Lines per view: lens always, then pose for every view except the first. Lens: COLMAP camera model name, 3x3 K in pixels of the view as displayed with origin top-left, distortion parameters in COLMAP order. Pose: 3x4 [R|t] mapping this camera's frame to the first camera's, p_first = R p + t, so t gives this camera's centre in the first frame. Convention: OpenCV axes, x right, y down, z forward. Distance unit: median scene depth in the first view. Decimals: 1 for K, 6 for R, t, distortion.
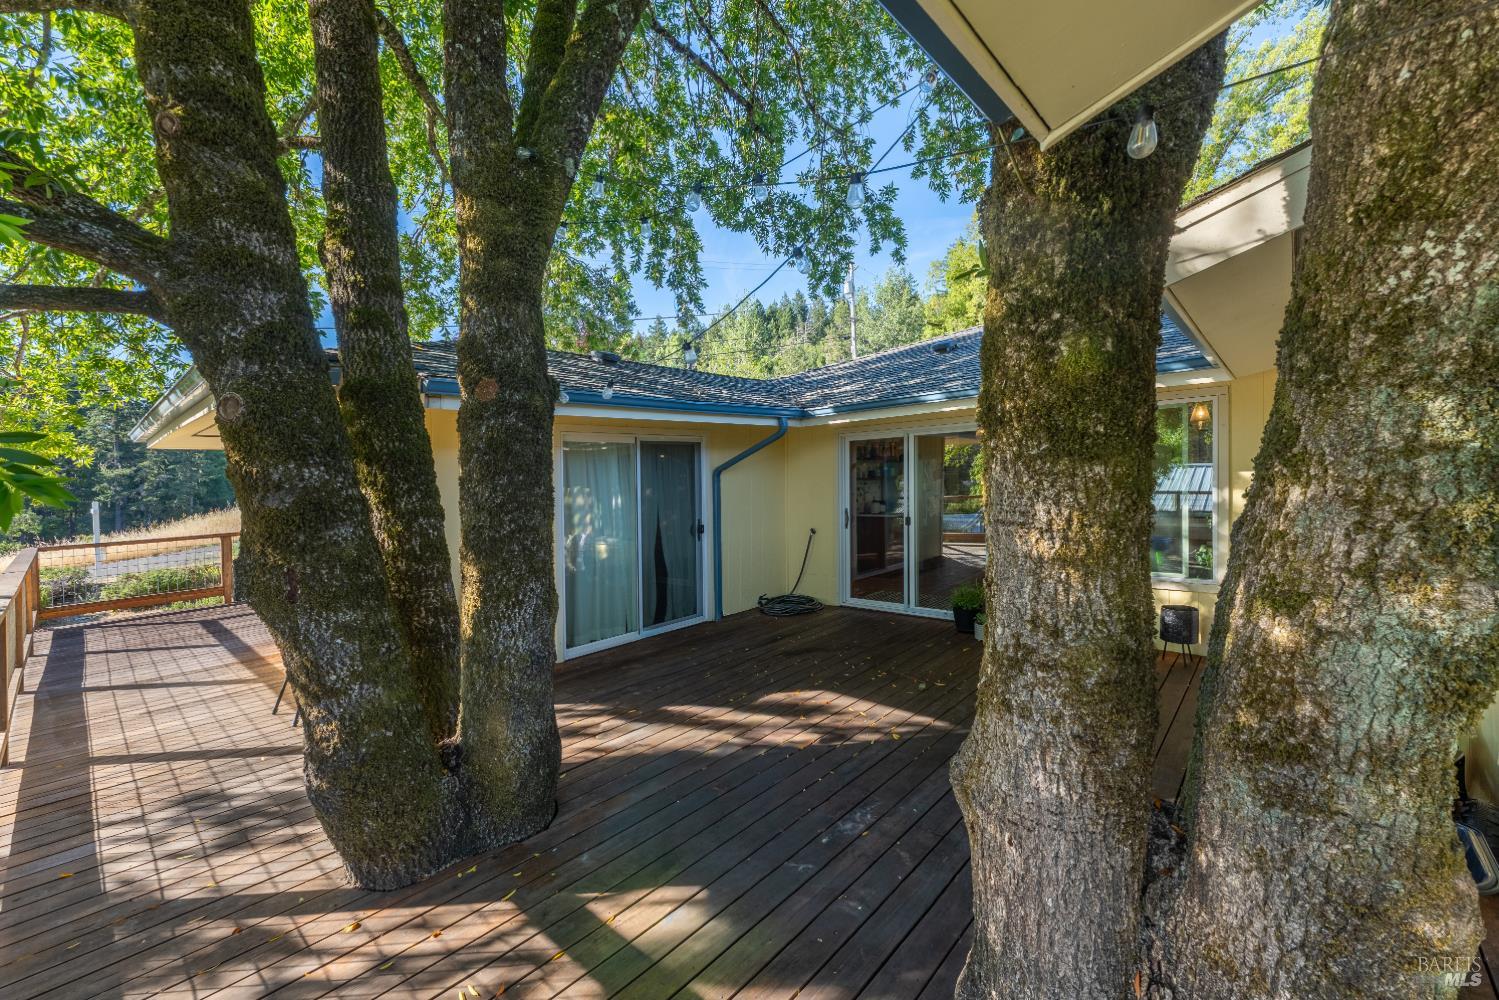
lens RADIAL K [[611.1, 0, 736.4], [0, 611.1, 495.6], [0, 0, 1]] dist [-0.006310, -0.000015]
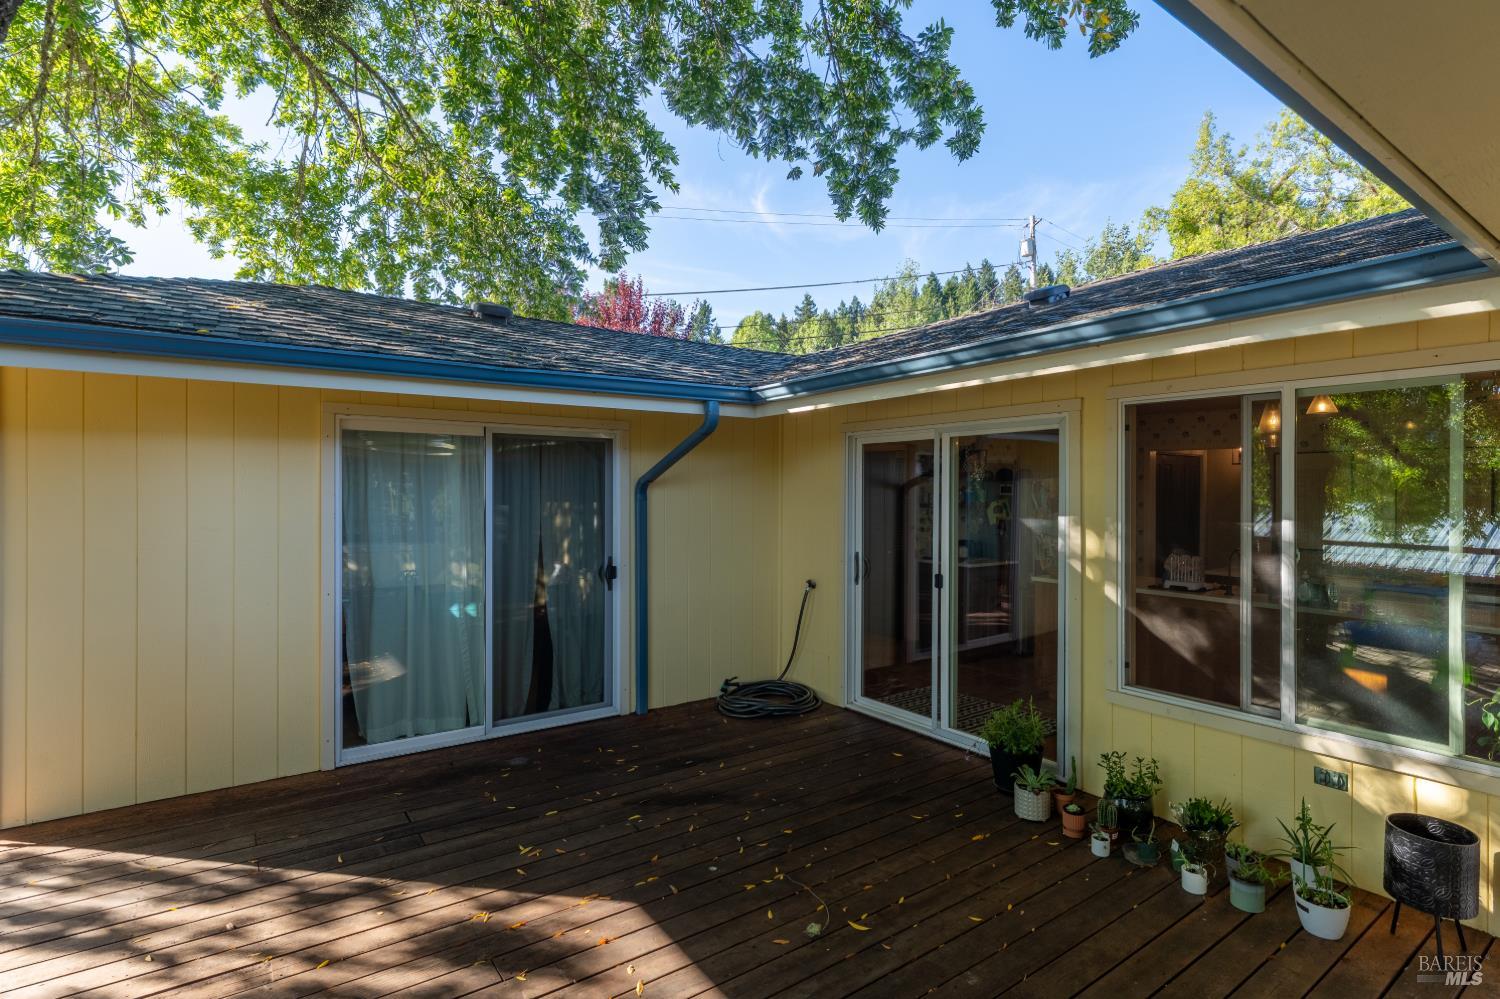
lens RADIAL K [[726.3, 0, 760.4], [0, 726.3, 499.6], [0, 0, 1]] dist [-0.004747, -0.001312]
pose [[0.976438, 0.038785, -0.212282, 0.249998], [-0.042684, 0.998993, -0.013813, -0.018751], [0.211533, 0.022549, 0.977111, 0.268935]]
